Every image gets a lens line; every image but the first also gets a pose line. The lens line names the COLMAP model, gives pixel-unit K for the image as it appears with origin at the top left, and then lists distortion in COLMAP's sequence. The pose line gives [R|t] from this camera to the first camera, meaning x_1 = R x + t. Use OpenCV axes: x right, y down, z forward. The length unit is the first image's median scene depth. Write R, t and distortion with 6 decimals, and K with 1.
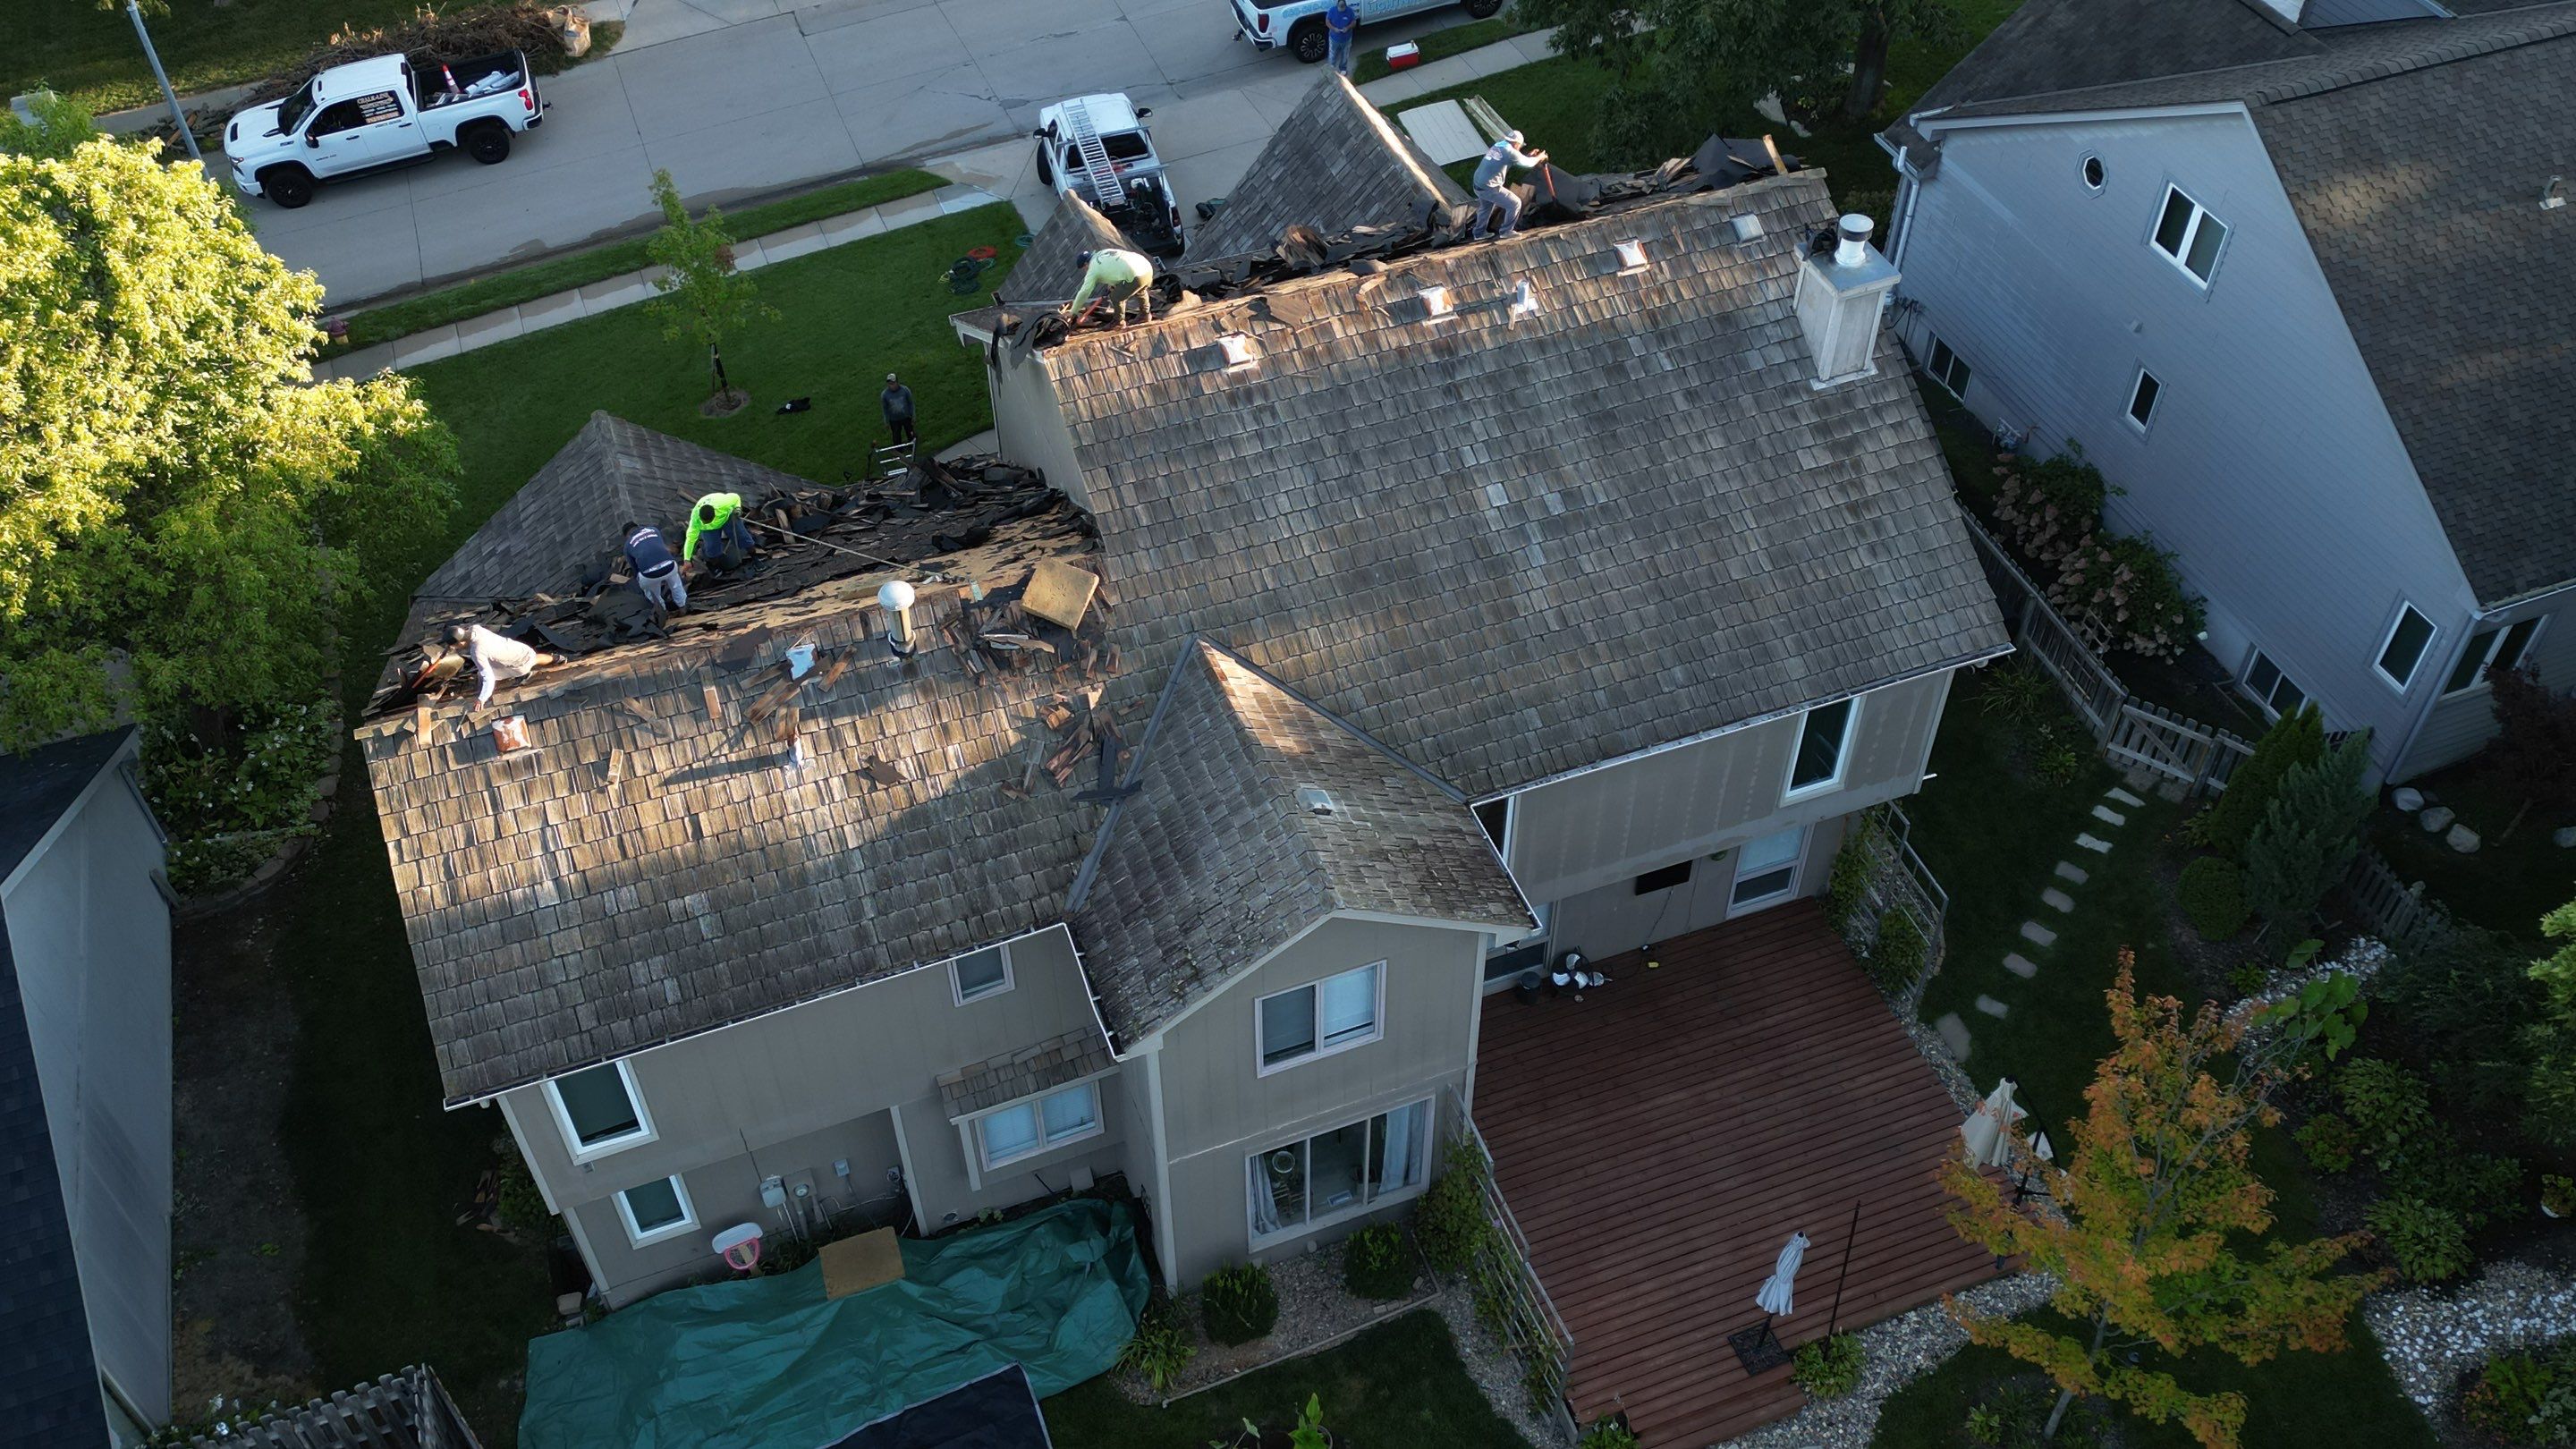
lens RADIAL K [[2160.9, 0, 1288.0], [0, 2160.9, 724.5], [0, 0, 1]] dist [0.051387, -0.002697]
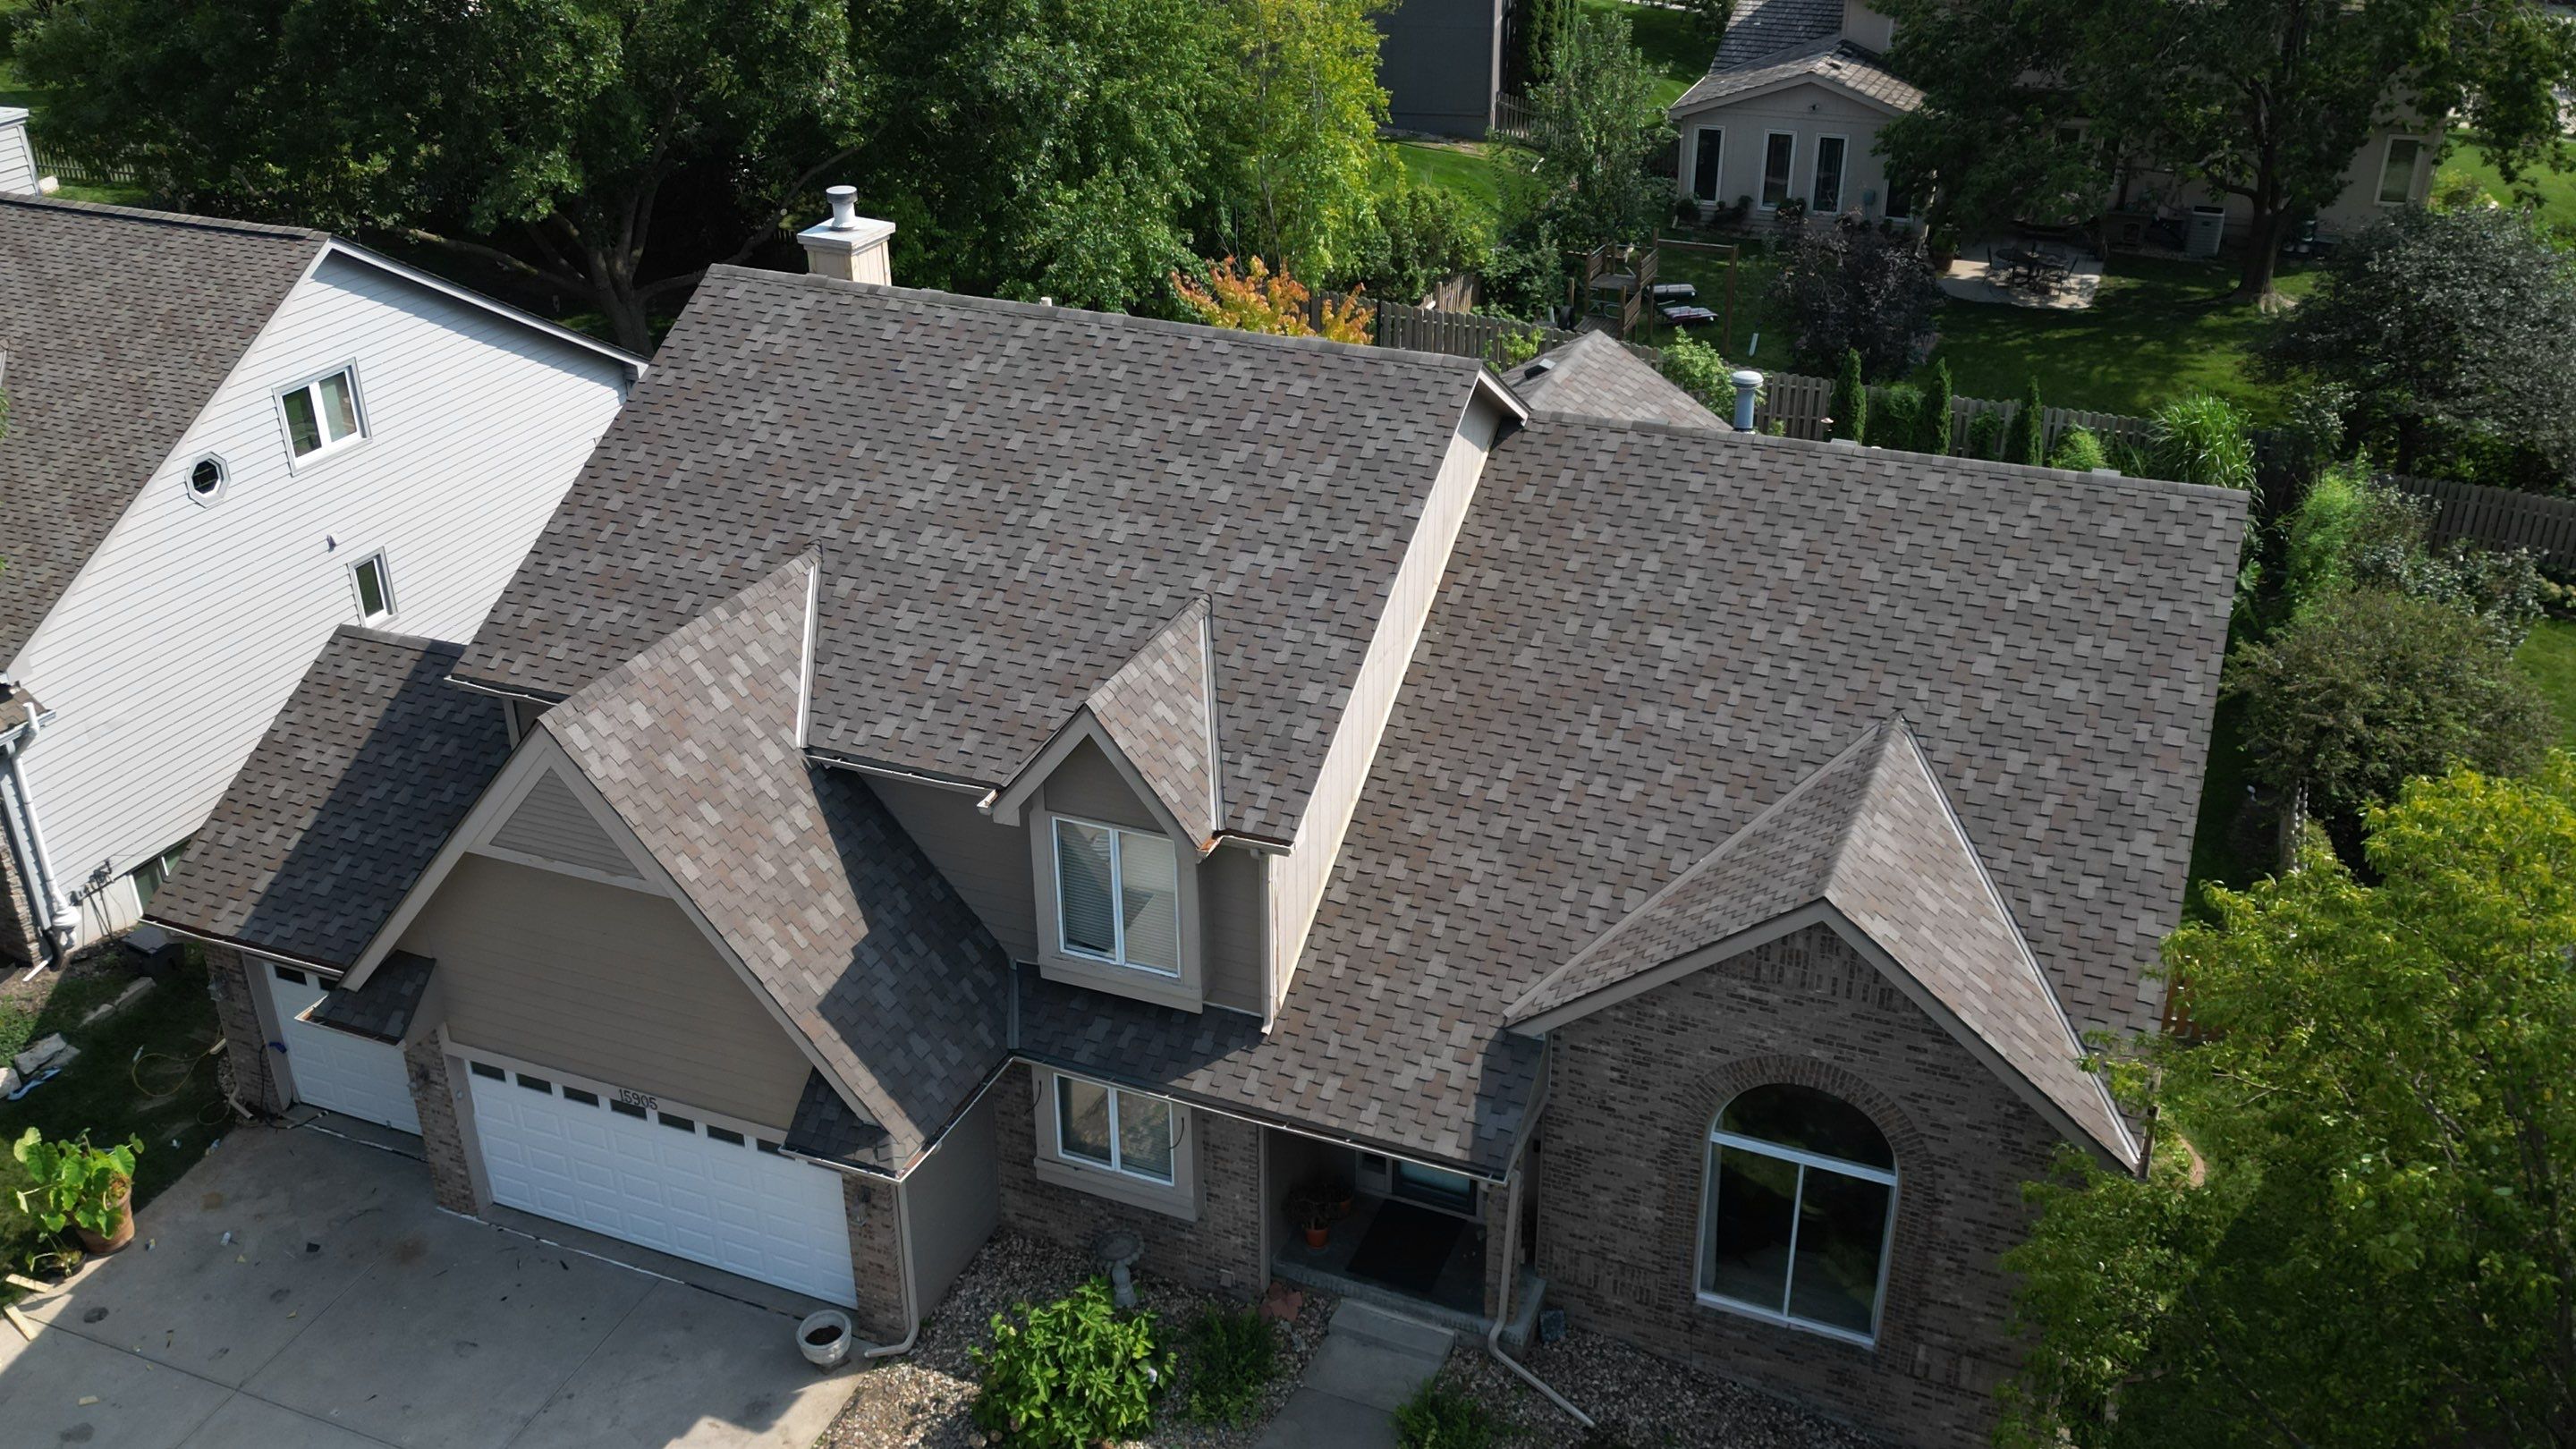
lens RADIAL K [[2224.8, 0, 1290.4], [0, 2224.8, 739.4], [0, 0, 1]] dist [0.086728, -0.118122]
pose [[-0.720505, -0.311158, 0.619720, -0.618412], [0.500487, 0.385241, 0.775308, -0.791754], [-0.479985, 0.868775, -0.121838, 1.123171]]
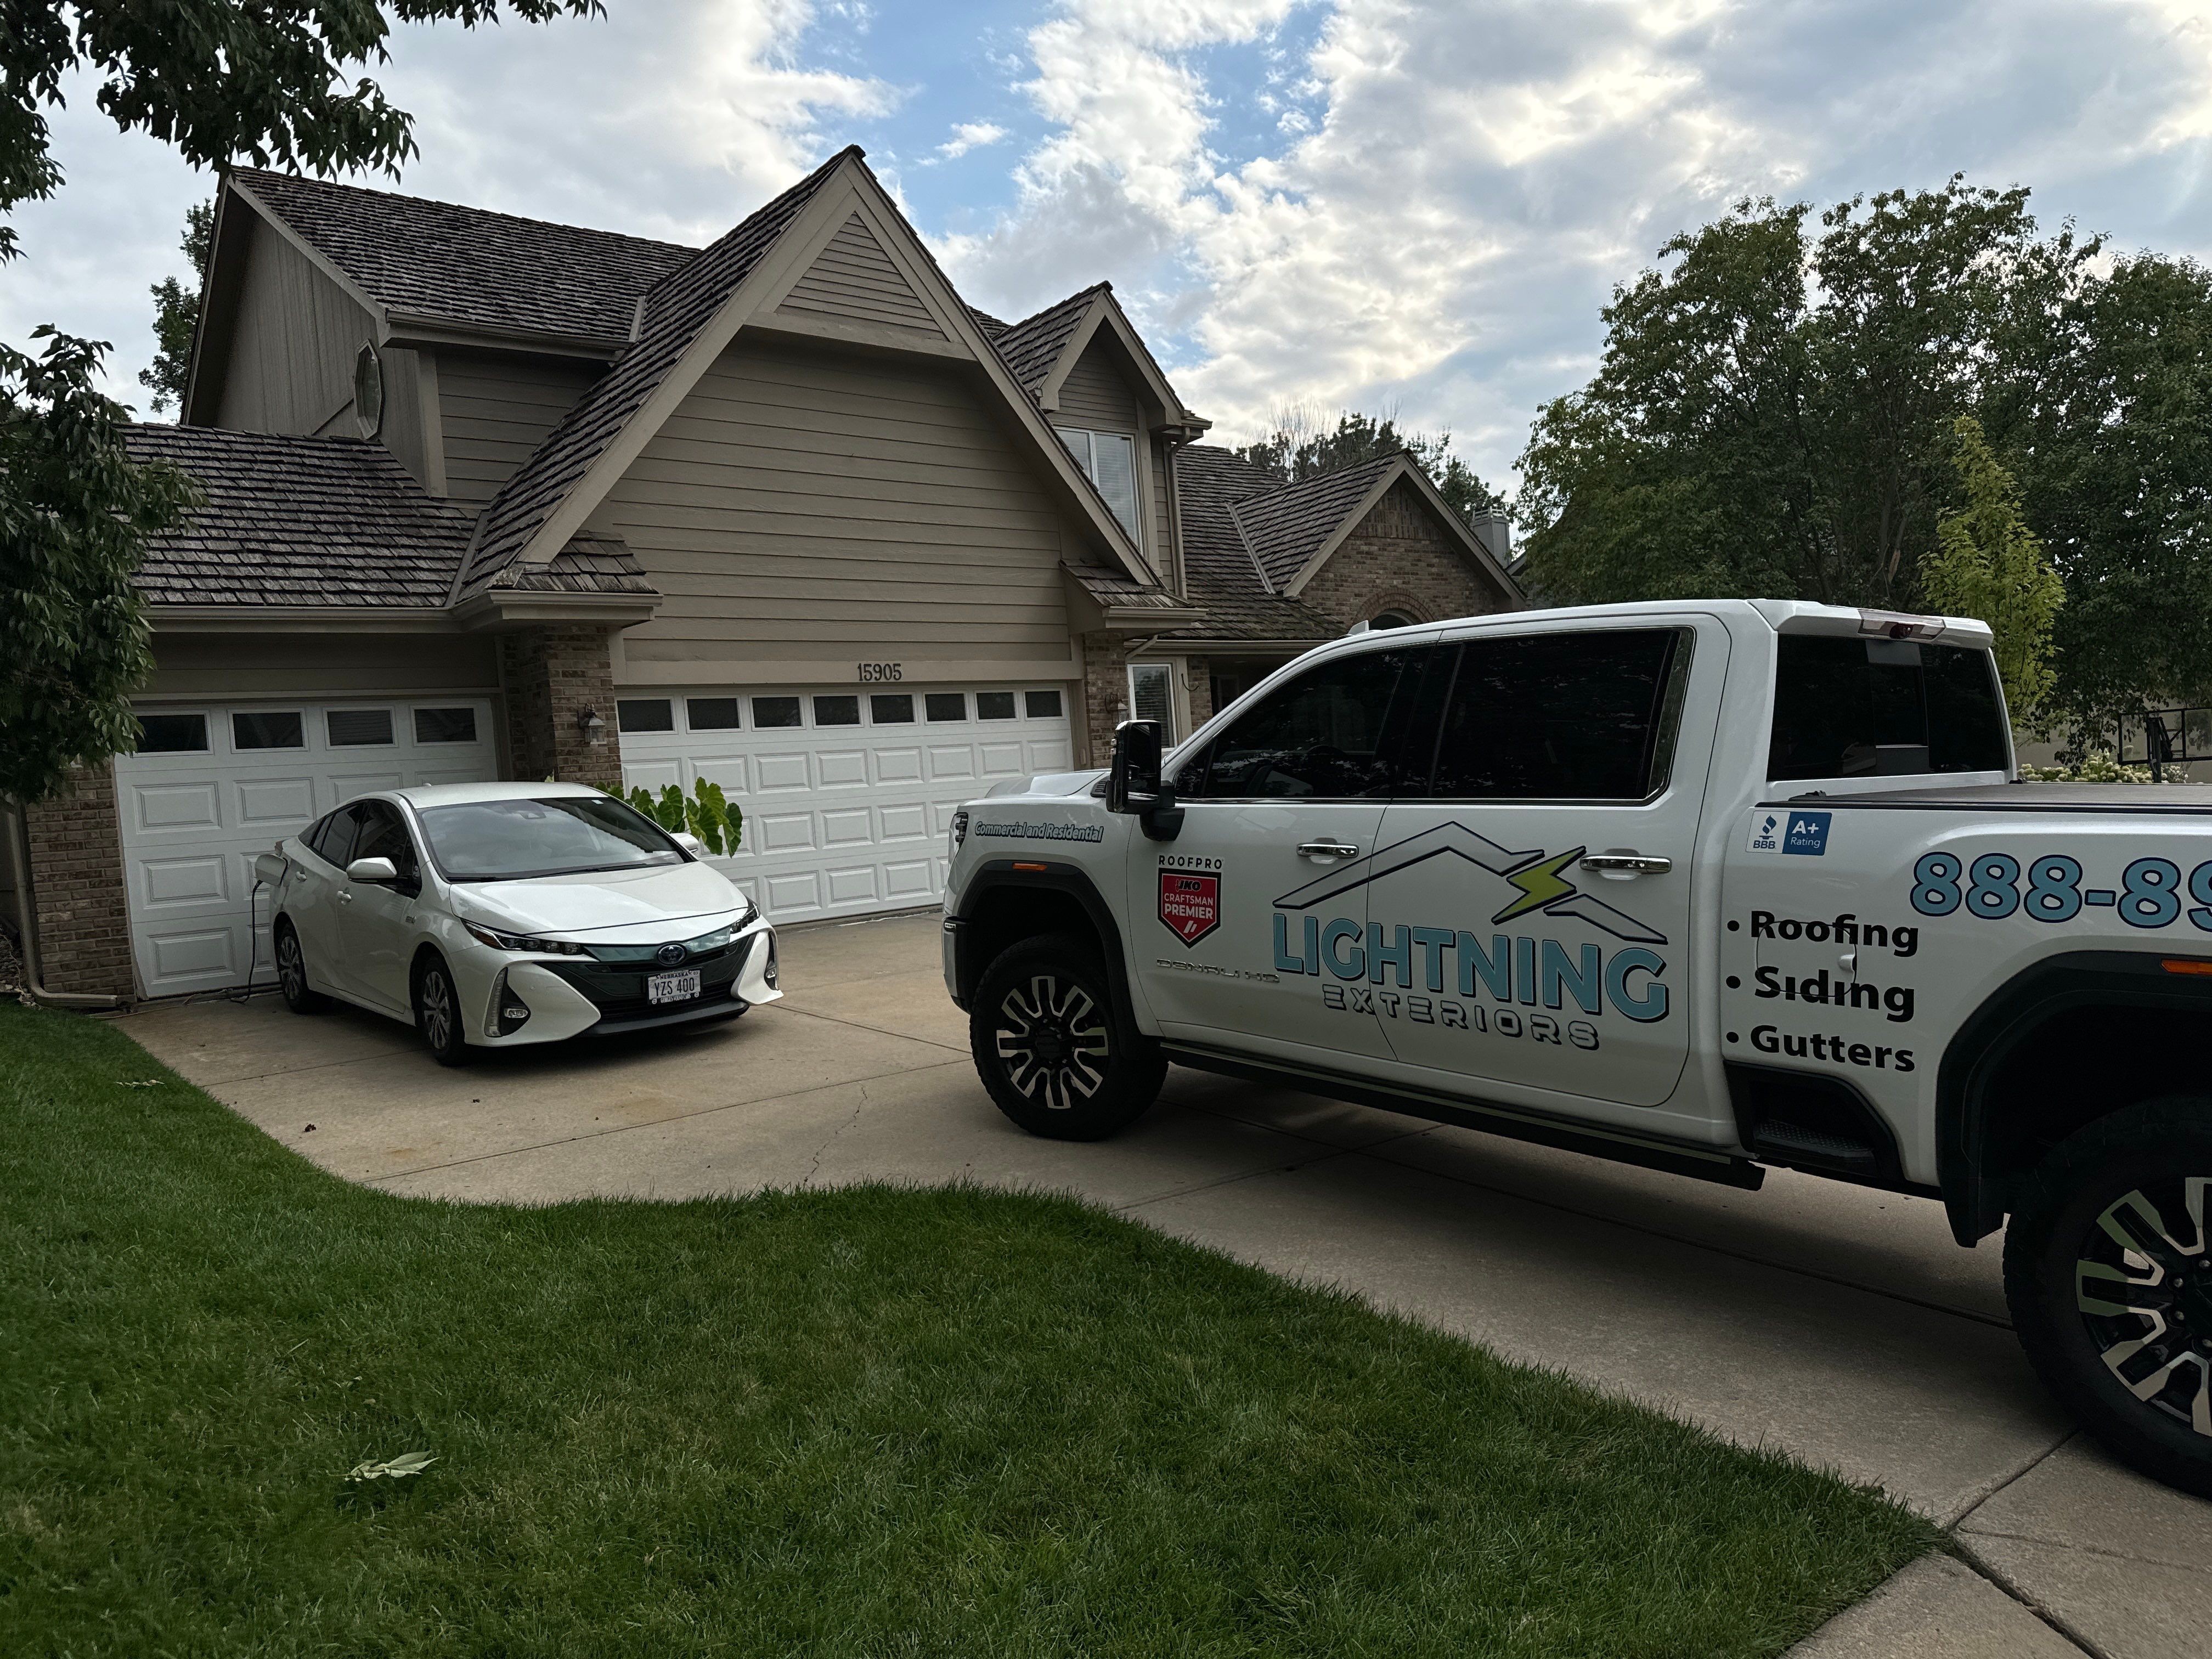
lens RADIAL K [[1548.0, 0, 1123.4], [0, 1548.0, 836.4], [0, 0, 1]] dist [0.147210, -0.251102]
pose [[-0.938385, 0.085833, -0.334762, 0.125515], [-0.182839, 0.698688, 0.691668, -0.554956], [0.293262, 0.710259, -0.639945, 1.644551]]
